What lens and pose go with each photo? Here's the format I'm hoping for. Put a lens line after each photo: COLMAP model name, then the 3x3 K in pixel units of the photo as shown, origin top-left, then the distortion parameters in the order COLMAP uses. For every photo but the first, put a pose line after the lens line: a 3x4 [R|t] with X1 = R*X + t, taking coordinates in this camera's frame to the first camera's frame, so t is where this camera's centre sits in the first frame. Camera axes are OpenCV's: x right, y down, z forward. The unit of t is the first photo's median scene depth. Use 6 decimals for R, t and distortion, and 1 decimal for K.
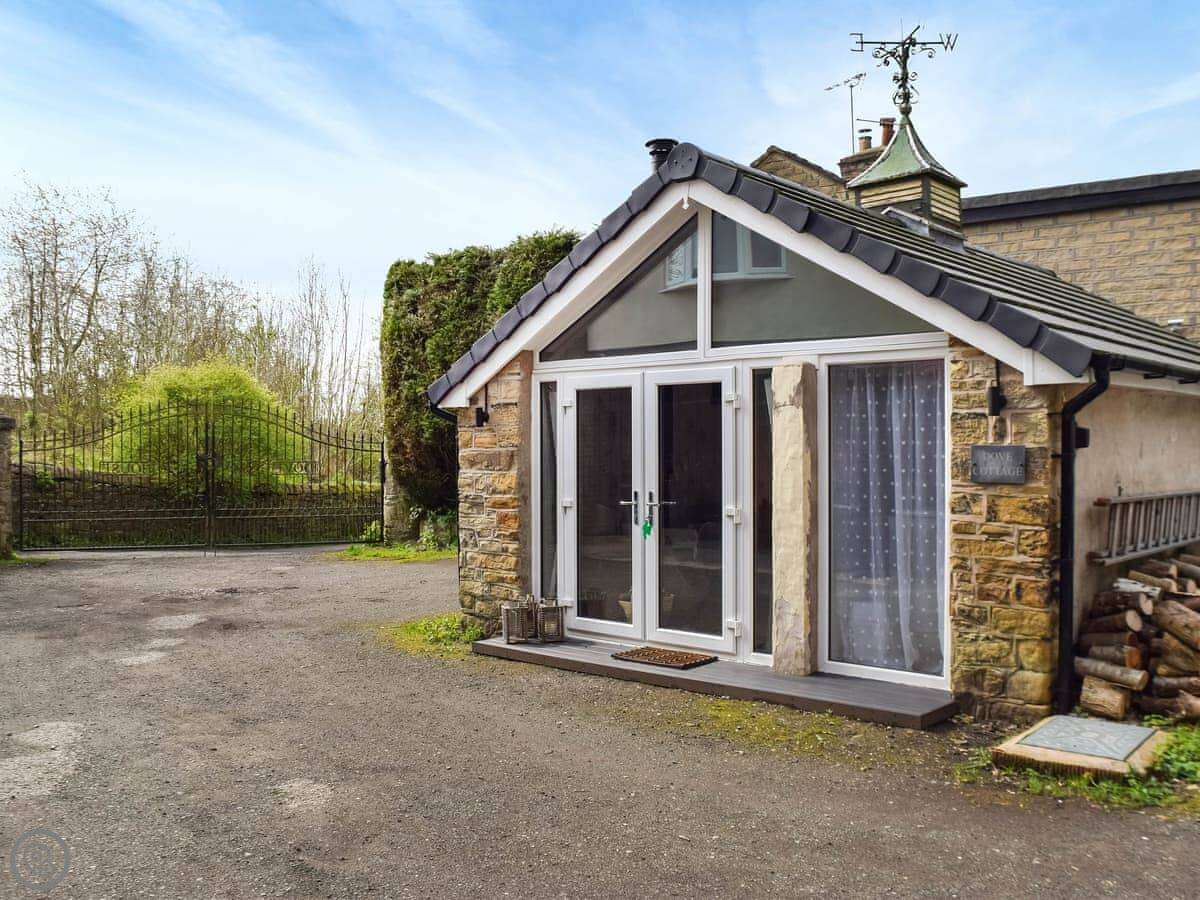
lens RADIAL K [[1100.6, 0, 600.0], [0, 1100.6, 450.0], [0, 0, 1]] dist [-0.086153, 0.006721]
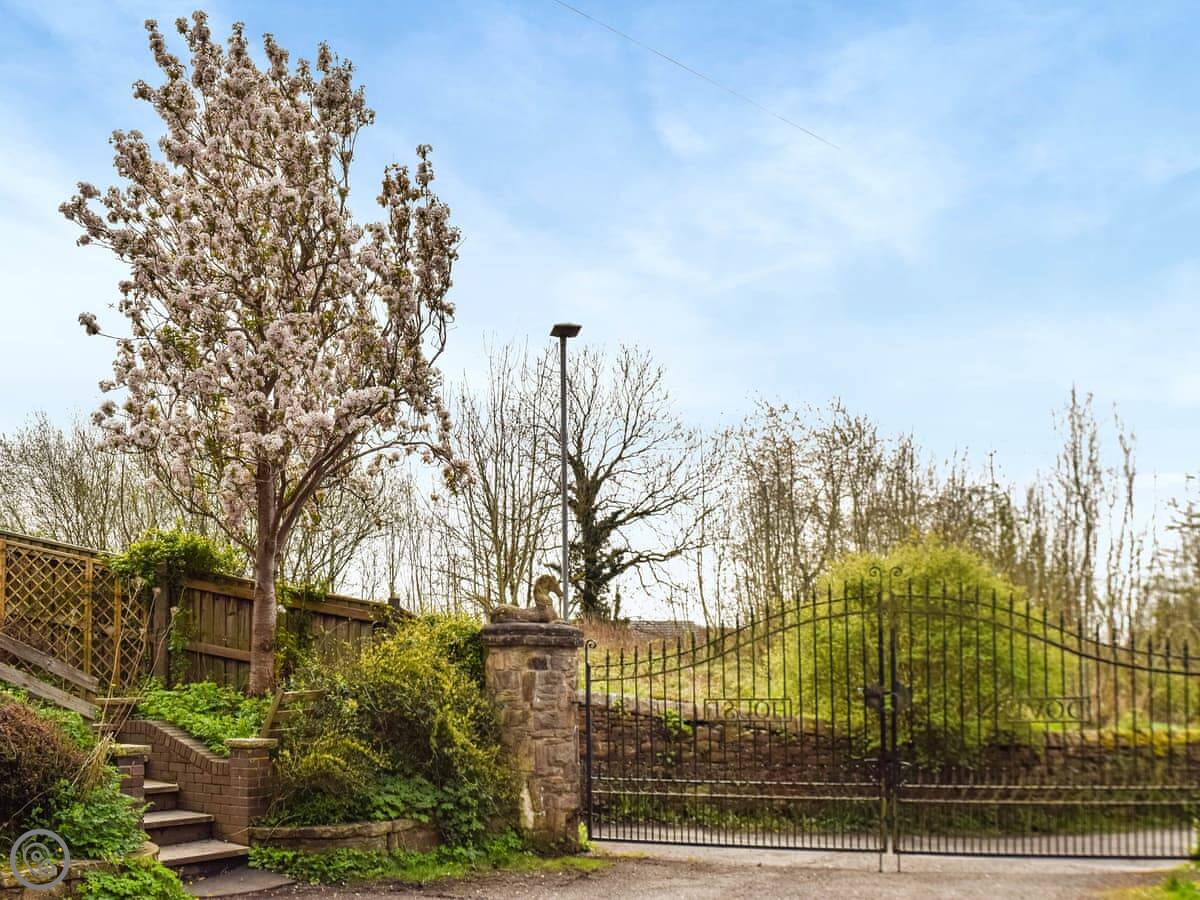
lens RADIAL K [[1100.6, 0, 600.0], [0, 1100.6, 450.0], [0, 0, 1]] dist [-0.086153, 0.006721]
pose [[0.765554, -0.145162, -0.626782, -0.076061], [0.003408, 0.975115, -0.221672, 0.010866], [0.643363, 0.167566, 0.746998, 0.367921]]
